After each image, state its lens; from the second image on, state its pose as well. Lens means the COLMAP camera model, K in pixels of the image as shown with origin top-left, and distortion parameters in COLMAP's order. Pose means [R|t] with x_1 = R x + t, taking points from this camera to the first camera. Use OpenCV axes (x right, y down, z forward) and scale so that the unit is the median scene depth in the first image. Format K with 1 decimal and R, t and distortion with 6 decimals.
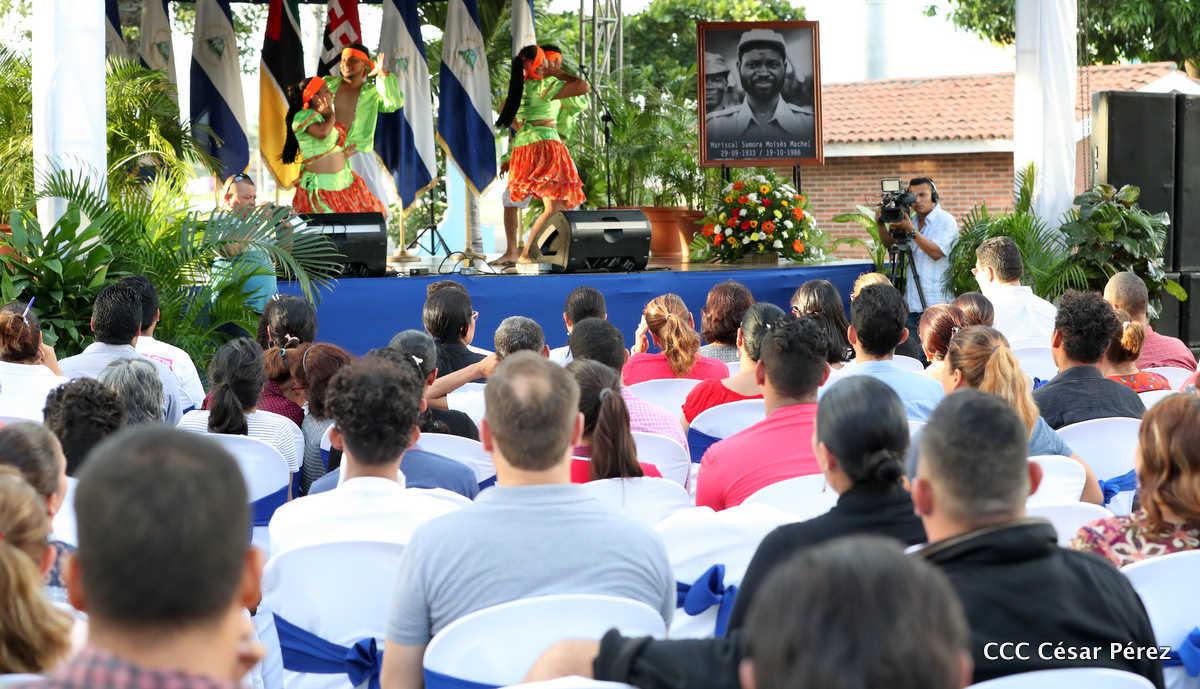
lens RADIAL K [[2509.3, 0, 600.0], [0, 2509.3, 344.5], [0, 0, 1]] dist [-0.304866, 0.222471]
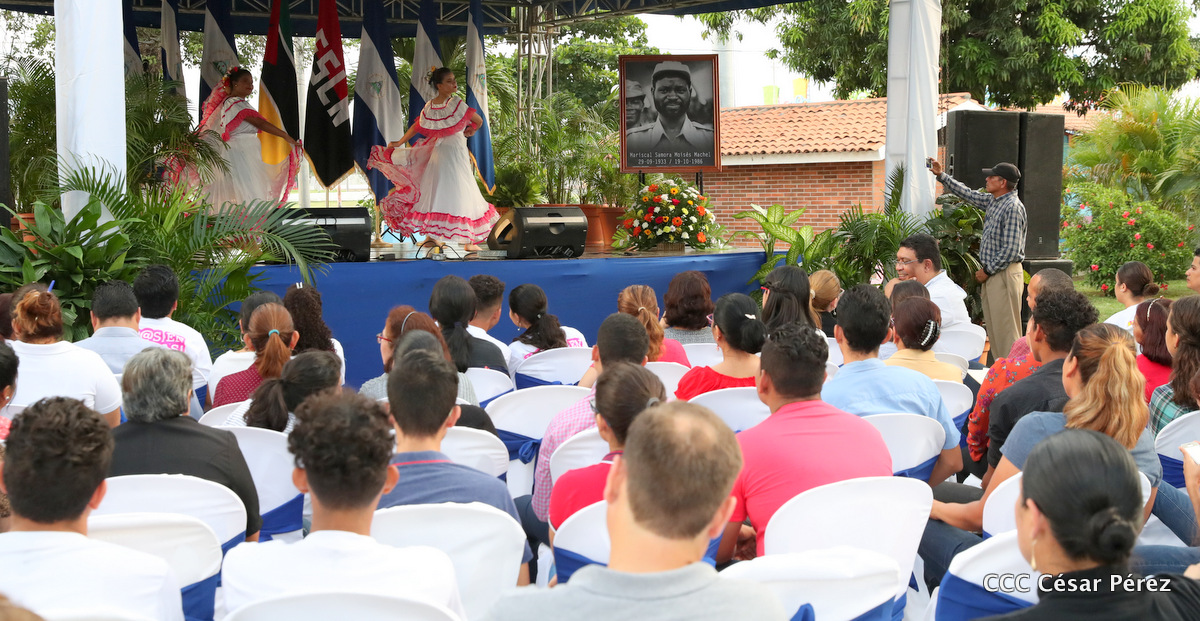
lens RADIAL K [[1822.2, 0, 604.3], [0, 1822.2, 251.0], [0, 0, 1]] dist [0.145913, -0.000875]
pose [[0.998422, 0.005132, 0.055924, -0.018768], [-0.003506, 0.999569, -0.029139, -0.005870], [-0.056049, 0.028897, 0.998010, 0.101530]]
